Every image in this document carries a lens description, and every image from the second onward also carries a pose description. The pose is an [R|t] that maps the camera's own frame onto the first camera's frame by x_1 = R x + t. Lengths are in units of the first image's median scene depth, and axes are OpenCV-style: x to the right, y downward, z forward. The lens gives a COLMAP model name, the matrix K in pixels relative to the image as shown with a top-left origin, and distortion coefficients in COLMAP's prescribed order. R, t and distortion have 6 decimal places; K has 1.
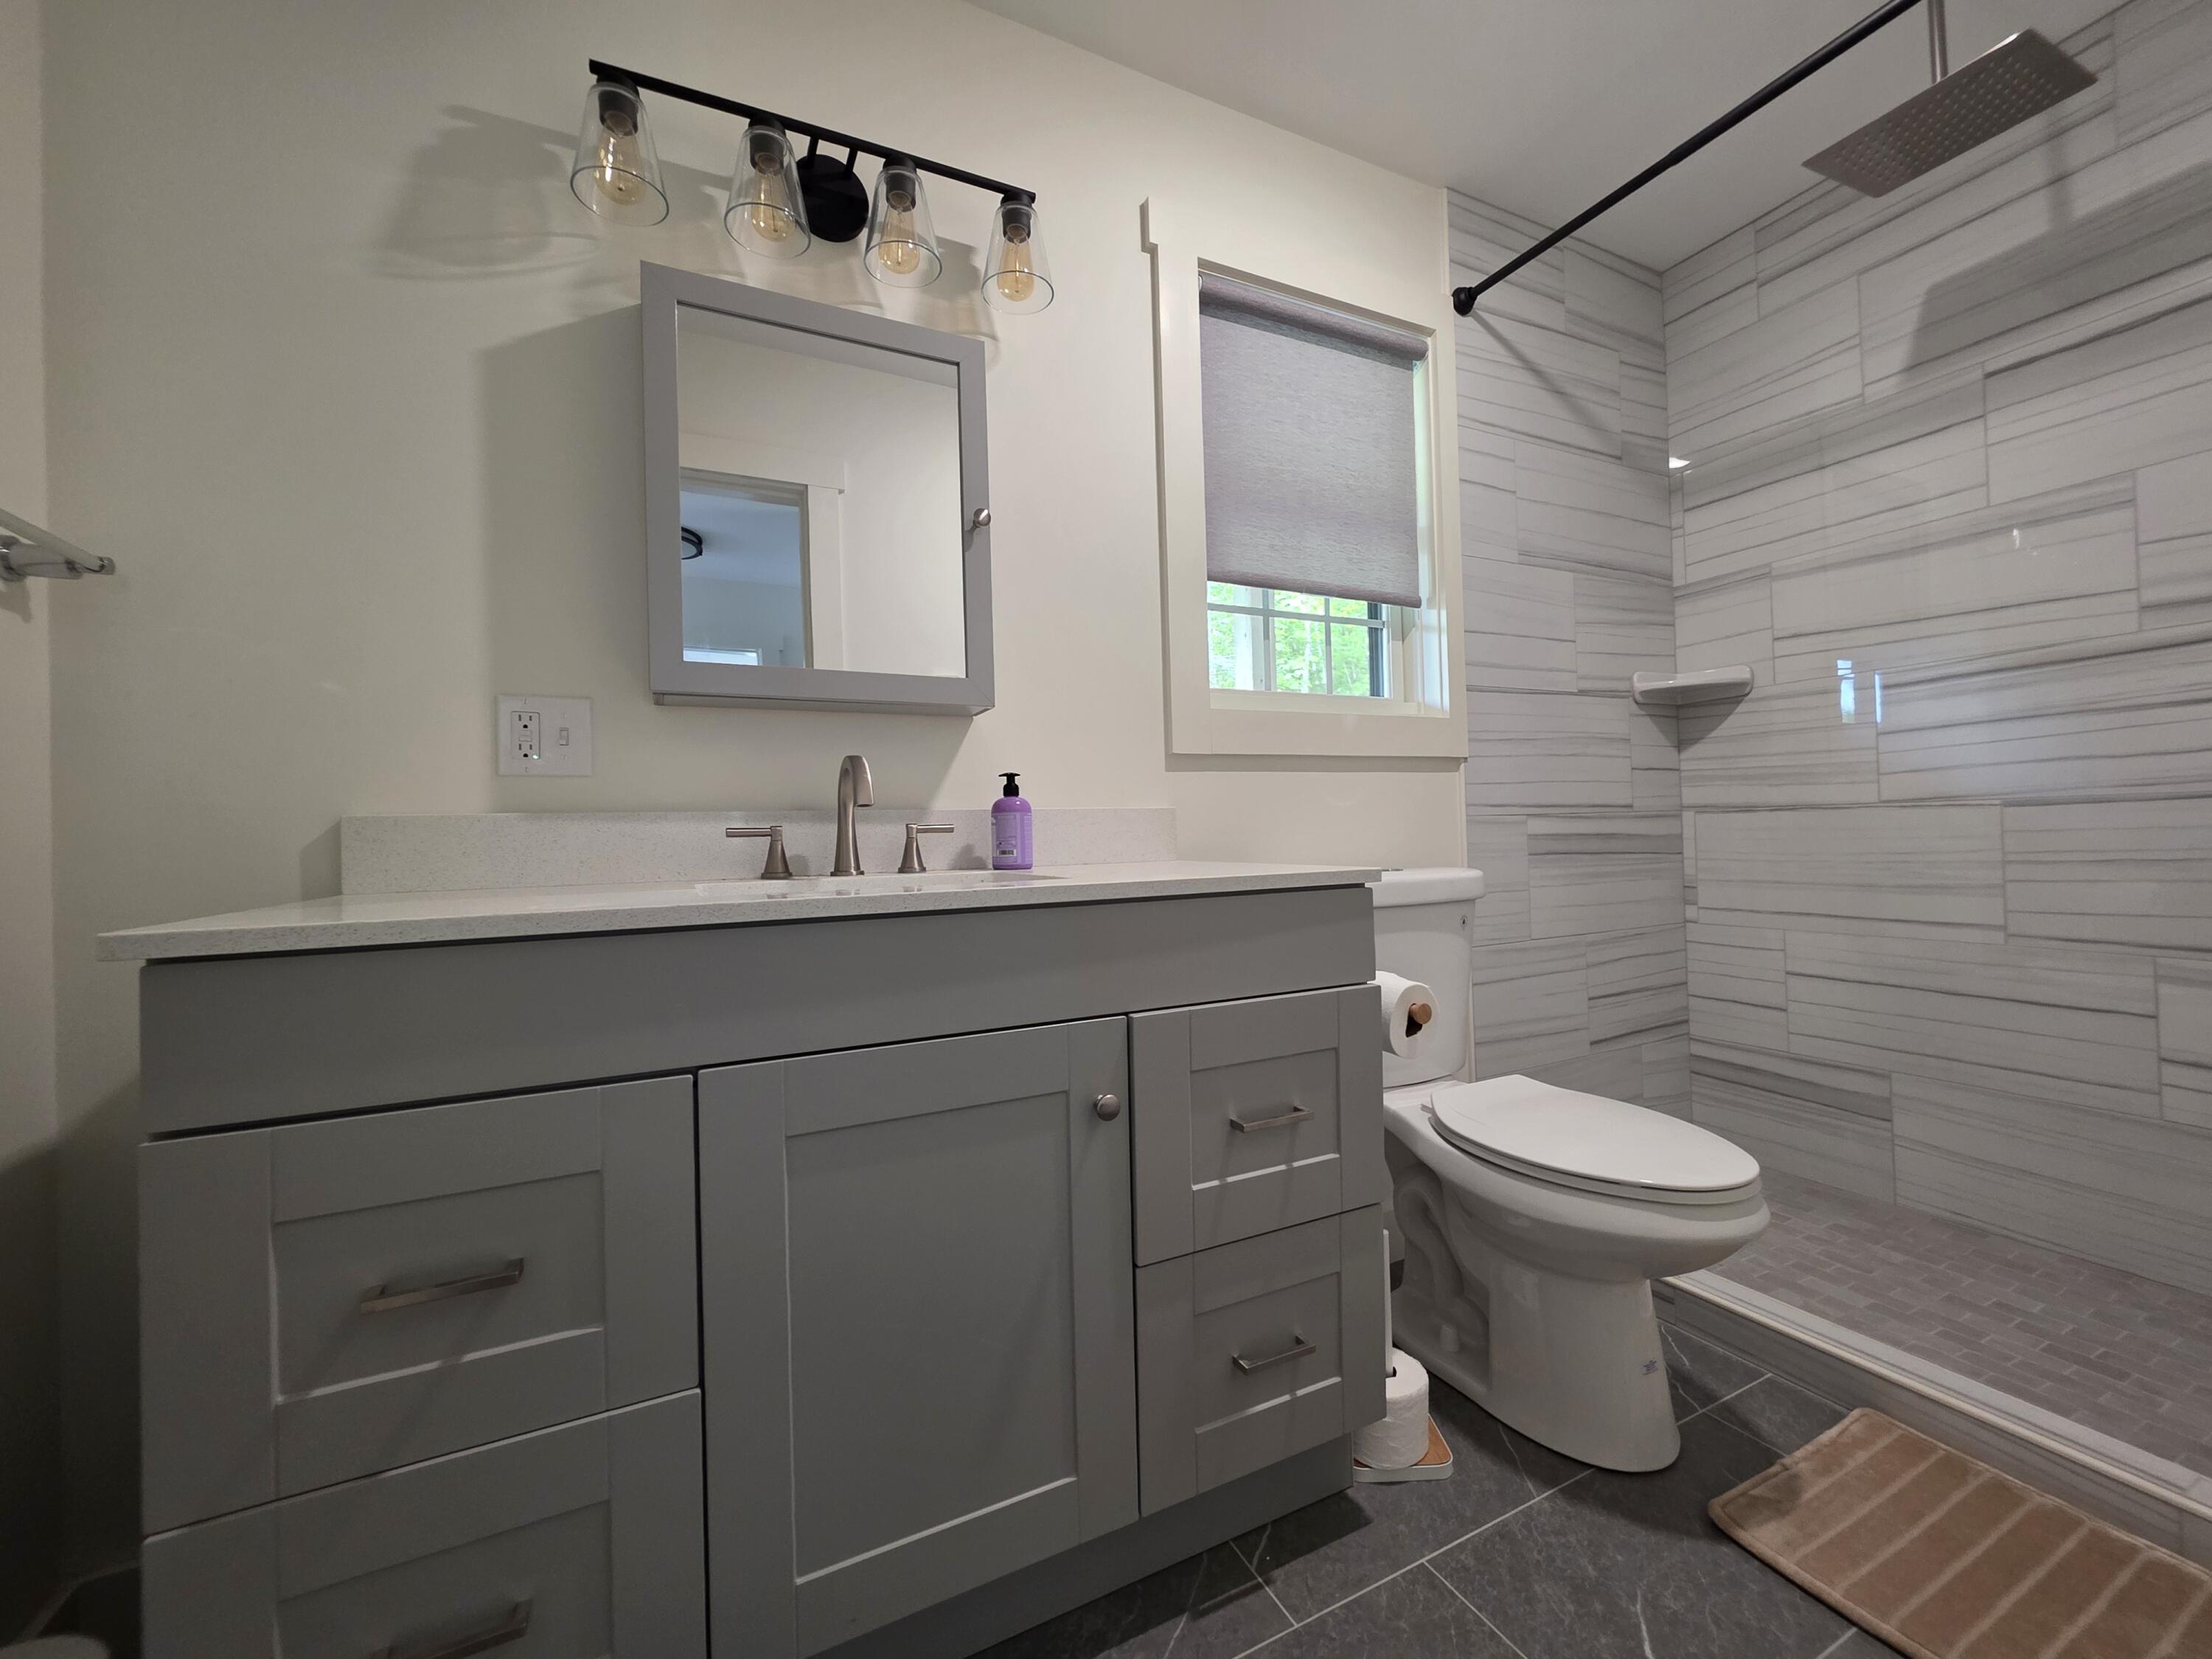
lens RADIAL K [[886.2, 0, 1102.0], [0, 886.2, 834.2], [0, 0, 1]] dist [0.000495, 0.000366]
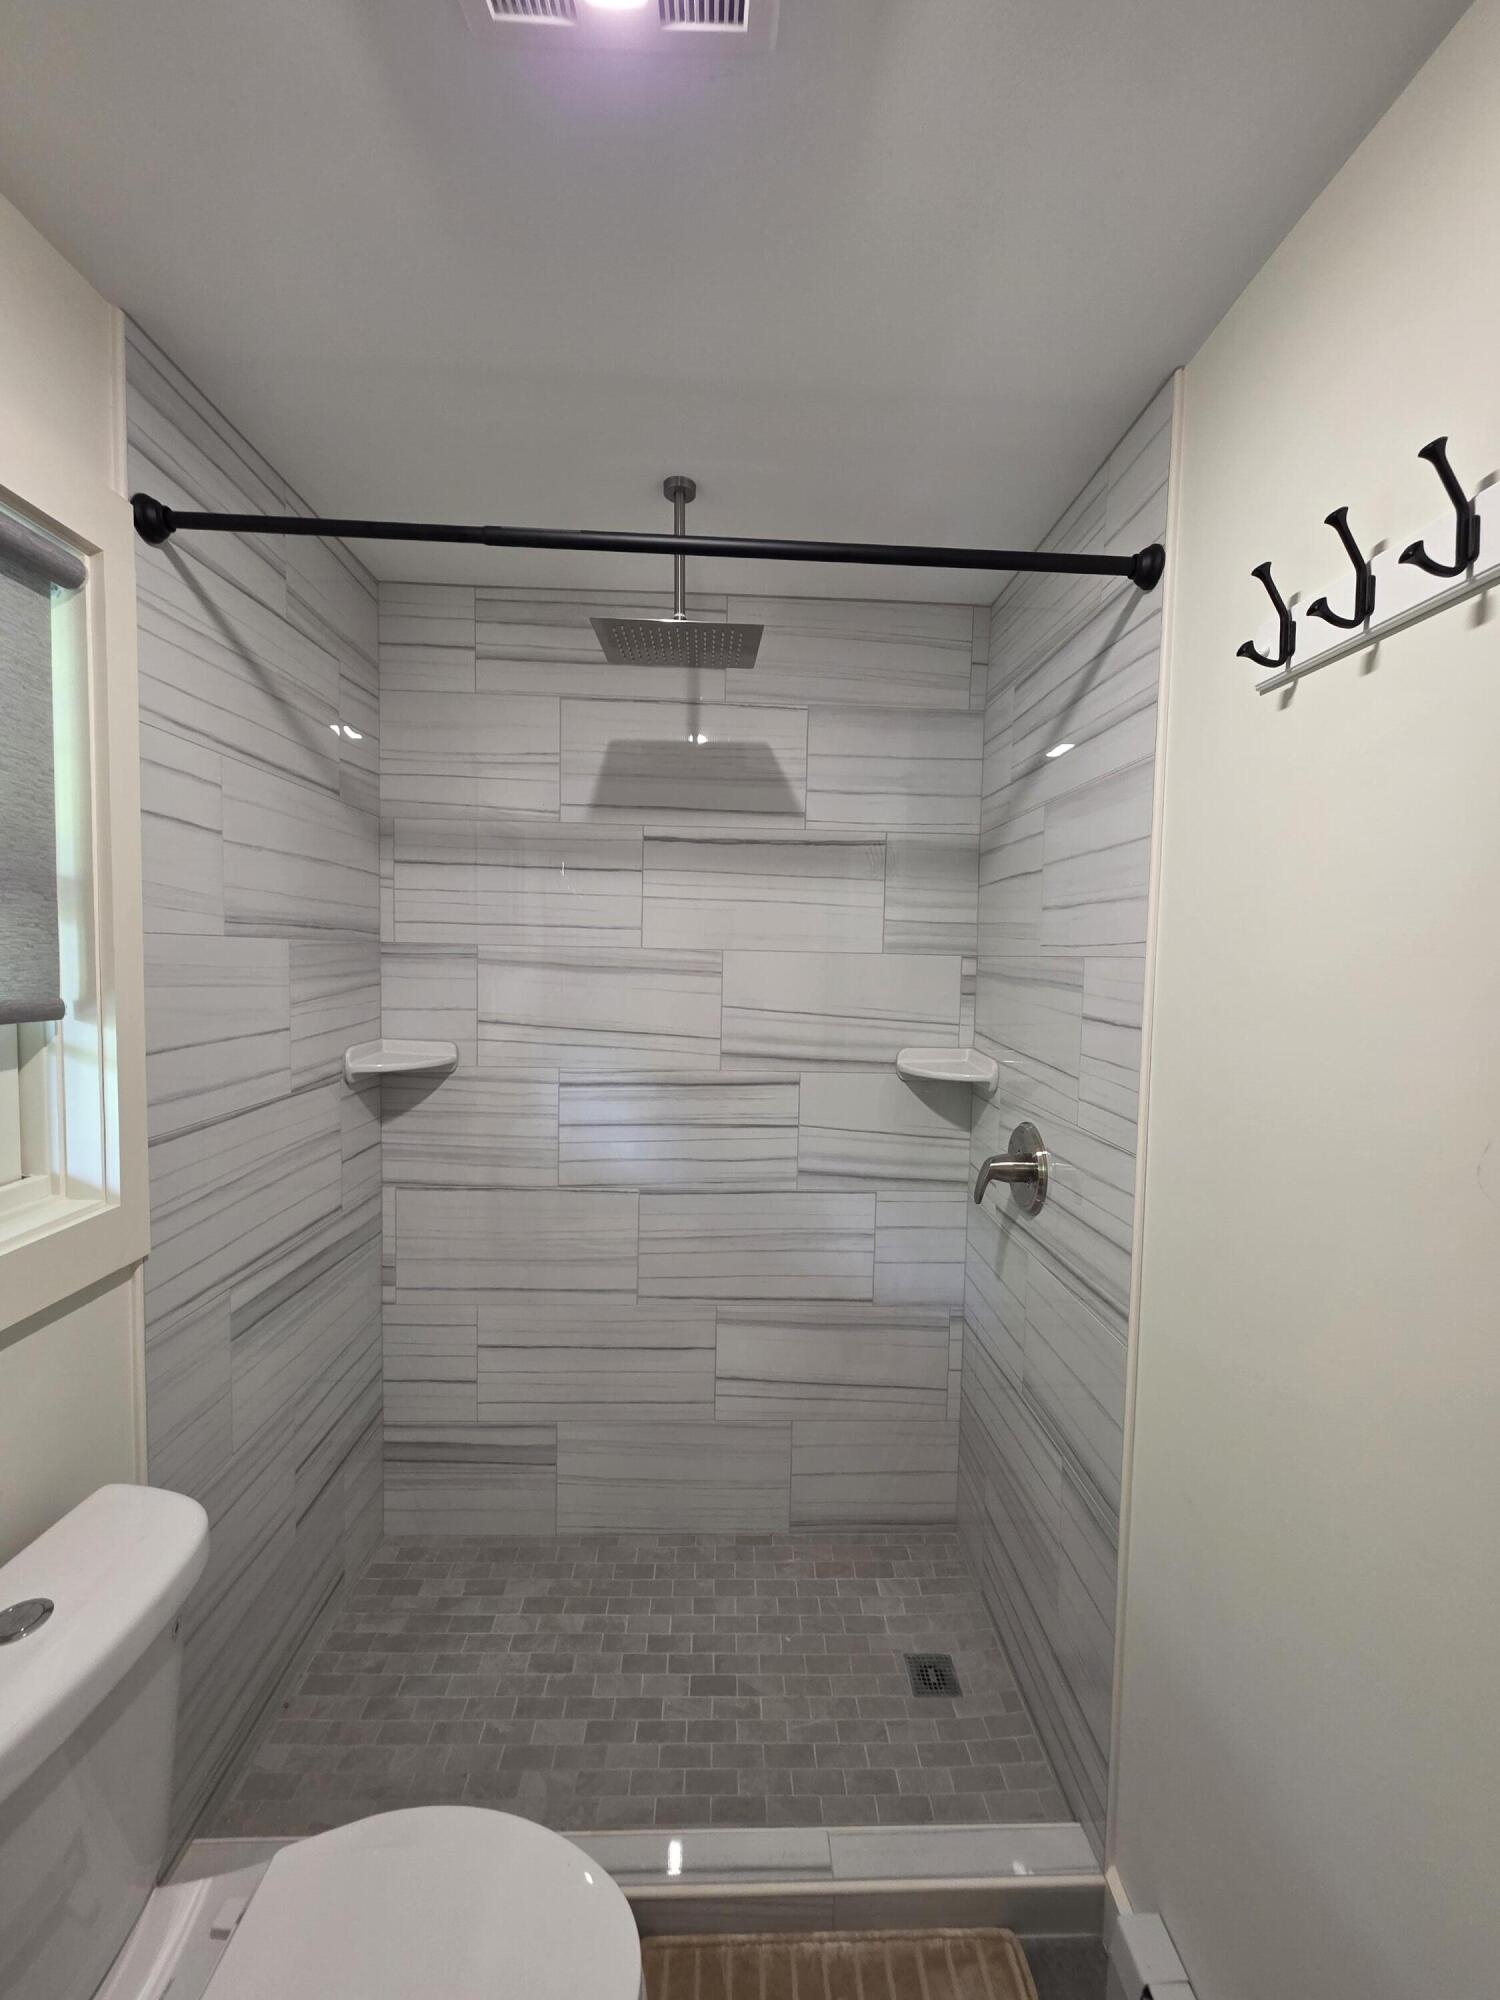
lens RADIAL K [[801.3, 0, 749.4], [0, 801.3, 999.2], [0, 0, 1]] dist [0.000495, 0.000366]
pose [[0.411394, -0.010952, 0.911392, 0.065379], [-0.038147, 0.998845, 0.029223, -0.298330], [-0.910659, -0.046789, 0.410501, 0.372015]]
